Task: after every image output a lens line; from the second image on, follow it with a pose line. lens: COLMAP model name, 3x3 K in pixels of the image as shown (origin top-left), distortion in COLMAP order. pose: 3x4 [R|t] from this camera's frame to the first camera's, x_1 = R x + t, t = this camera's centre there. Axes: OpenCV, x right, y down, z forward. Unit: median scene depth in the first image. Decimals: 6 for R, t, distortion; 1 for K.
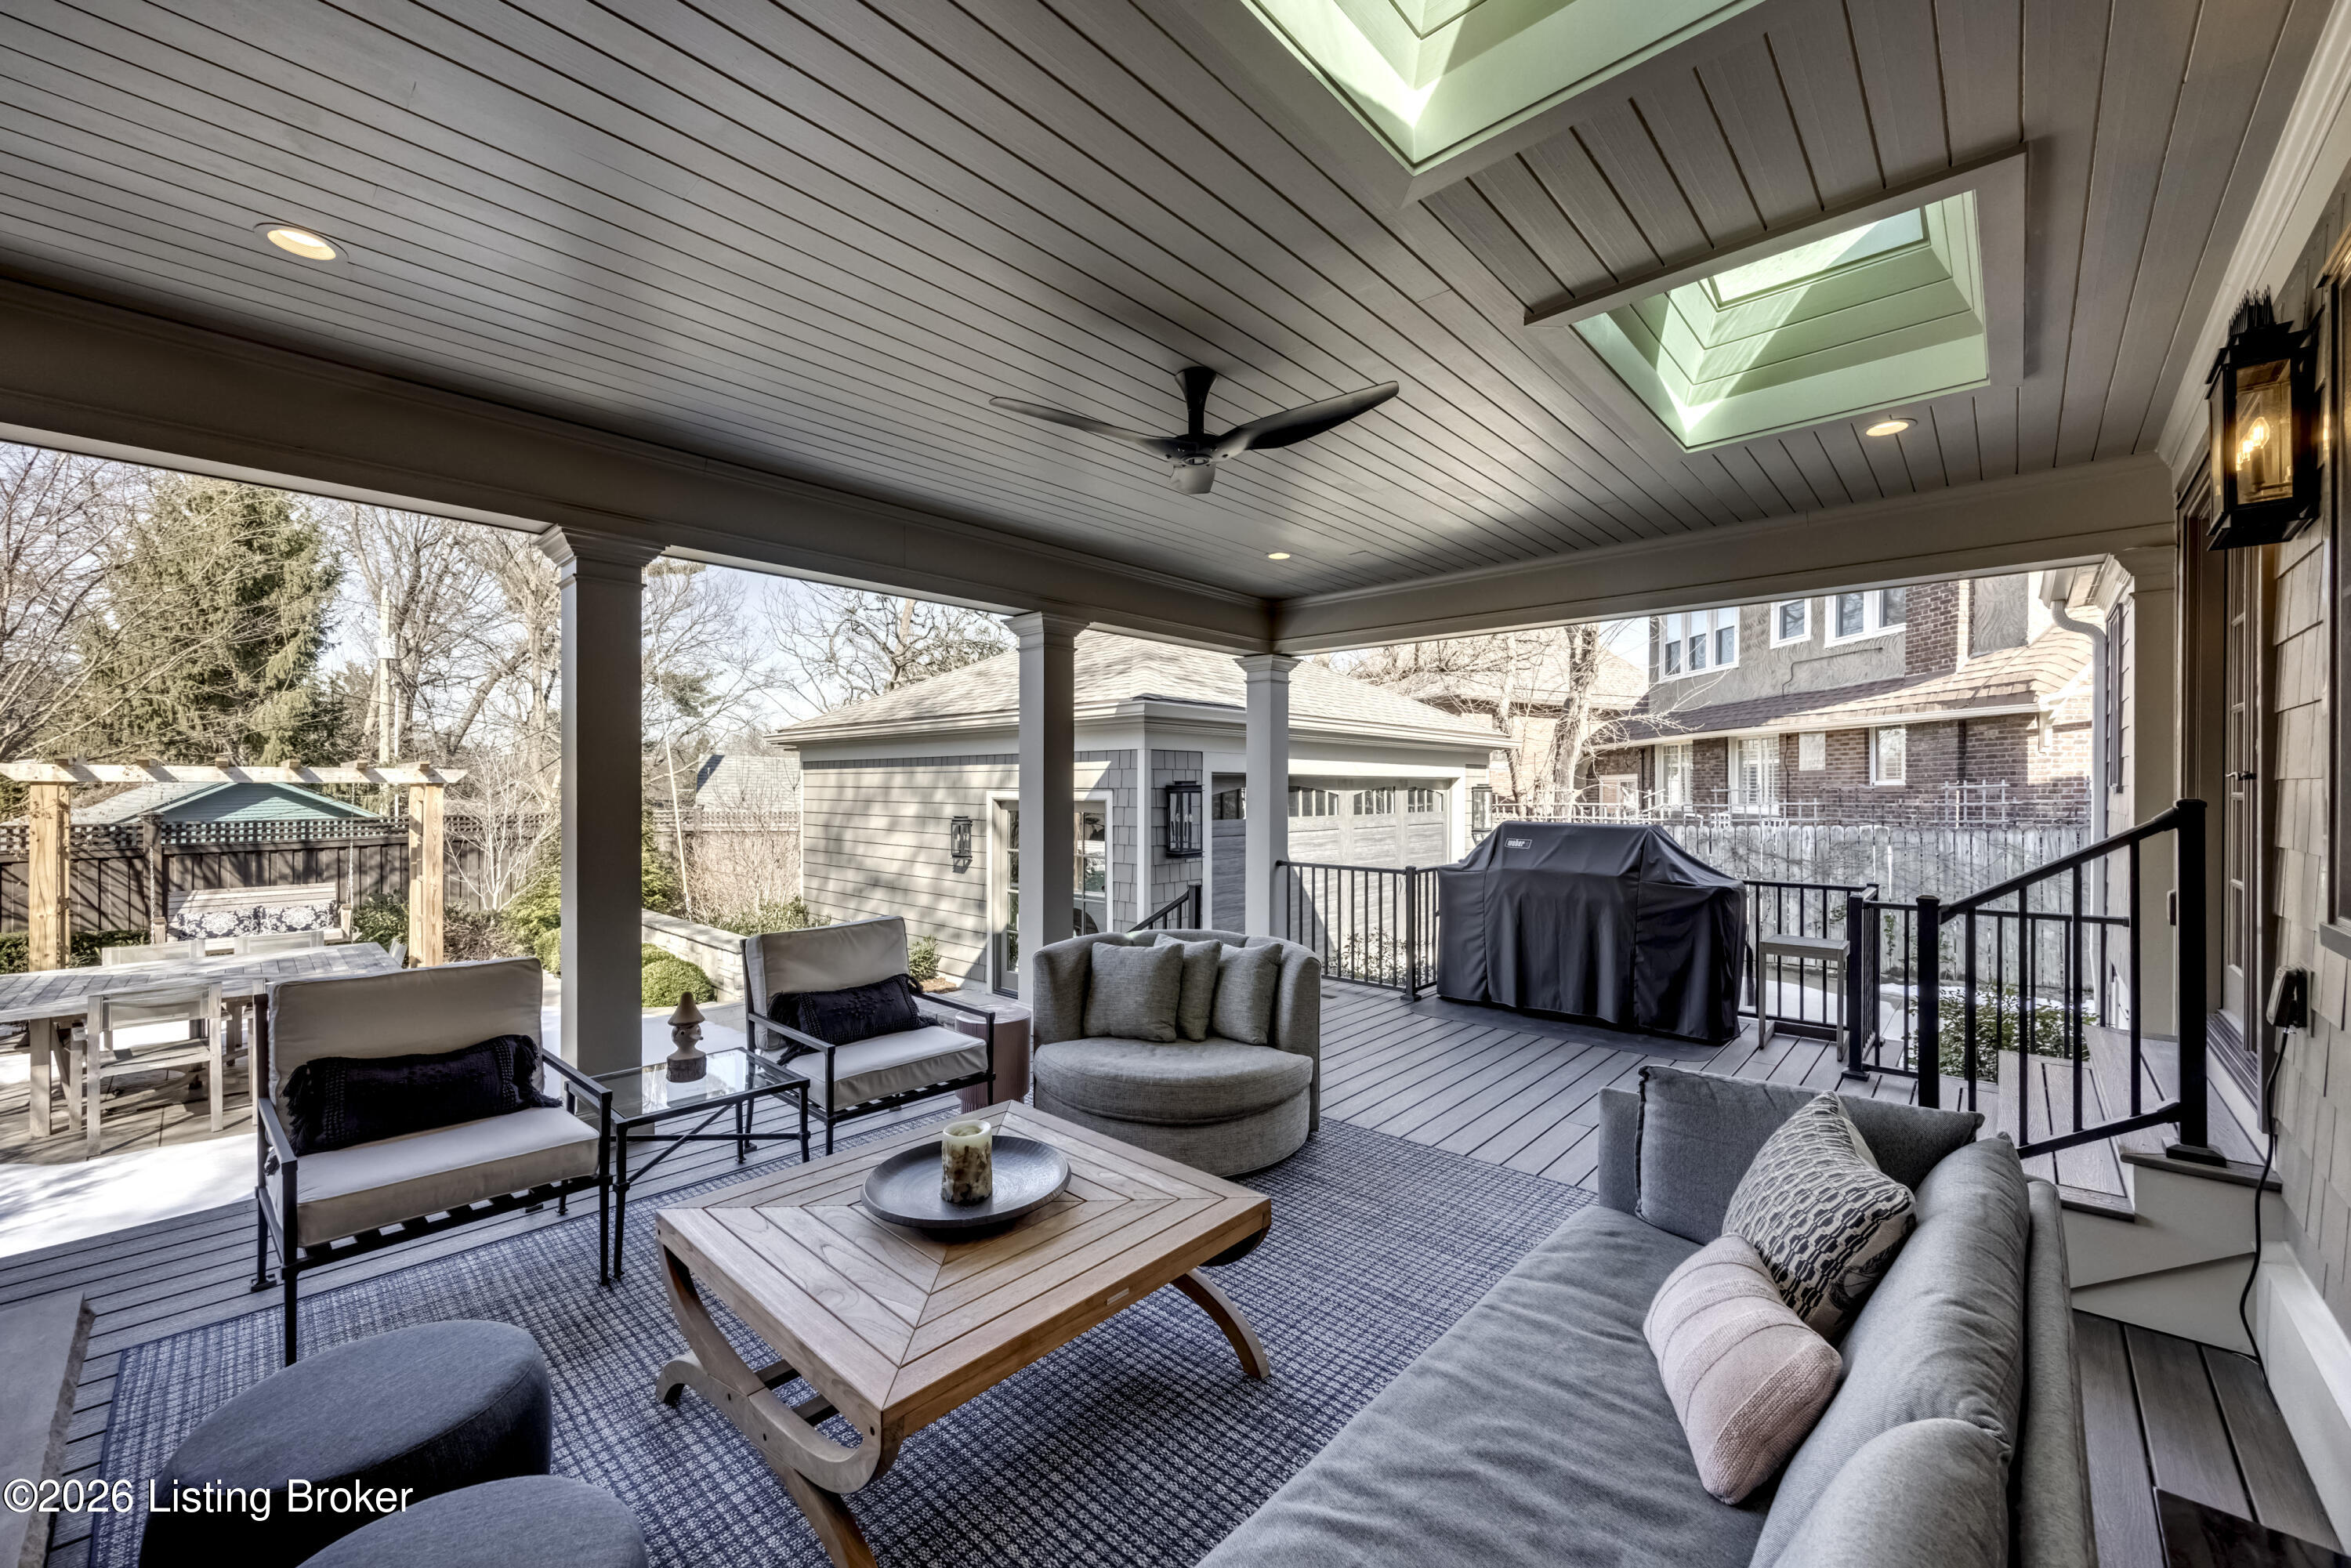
lens RADIAL K [[902.8, 0, 1178.1], [0, 902.8, 790.4], [0, 0, 1]] dist [-0.003198, -0.000083]
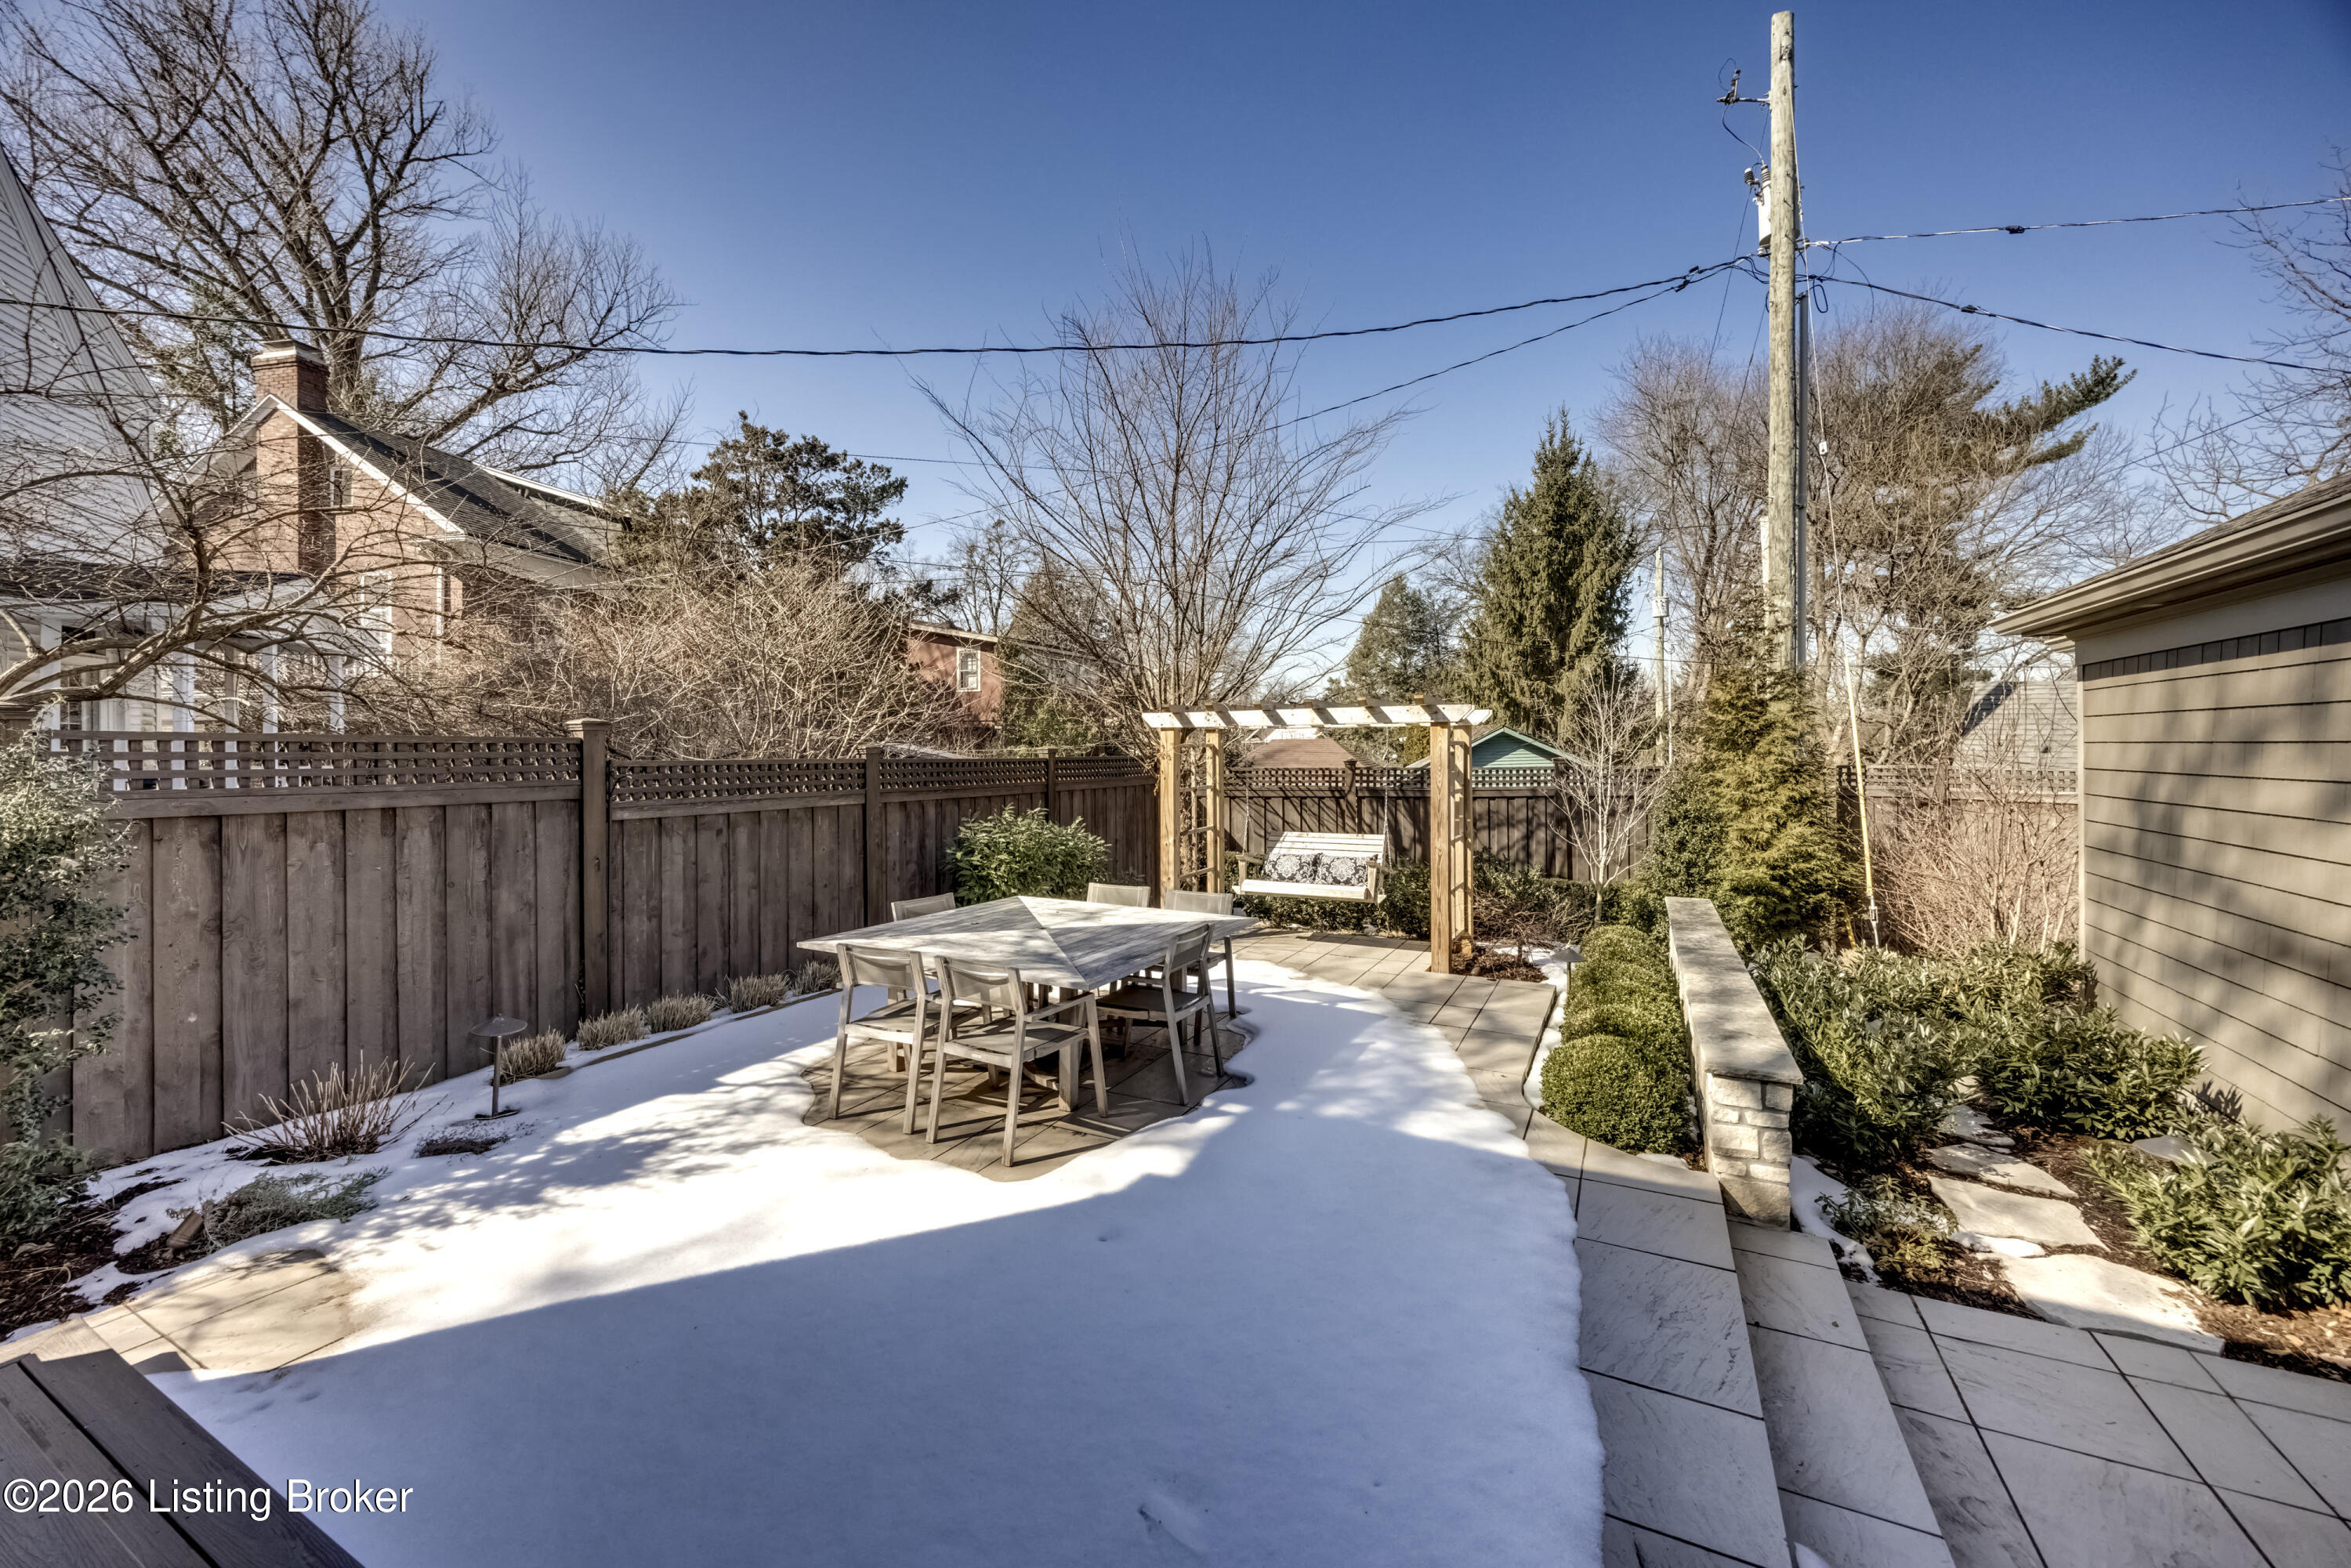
lens RADIAL K [[902.8, 0, 1178.9], [0, 902.8, 749.1], [0, 0, 1]] dist [-0.003198, -0.000083]
pose [[0.271848, -0.004903, -0.962328, -0.088890], [0.003750, 0.999985, -0.004035, 0.014136], [0.962333, -0.002511, 0.271862, 0.421574]]
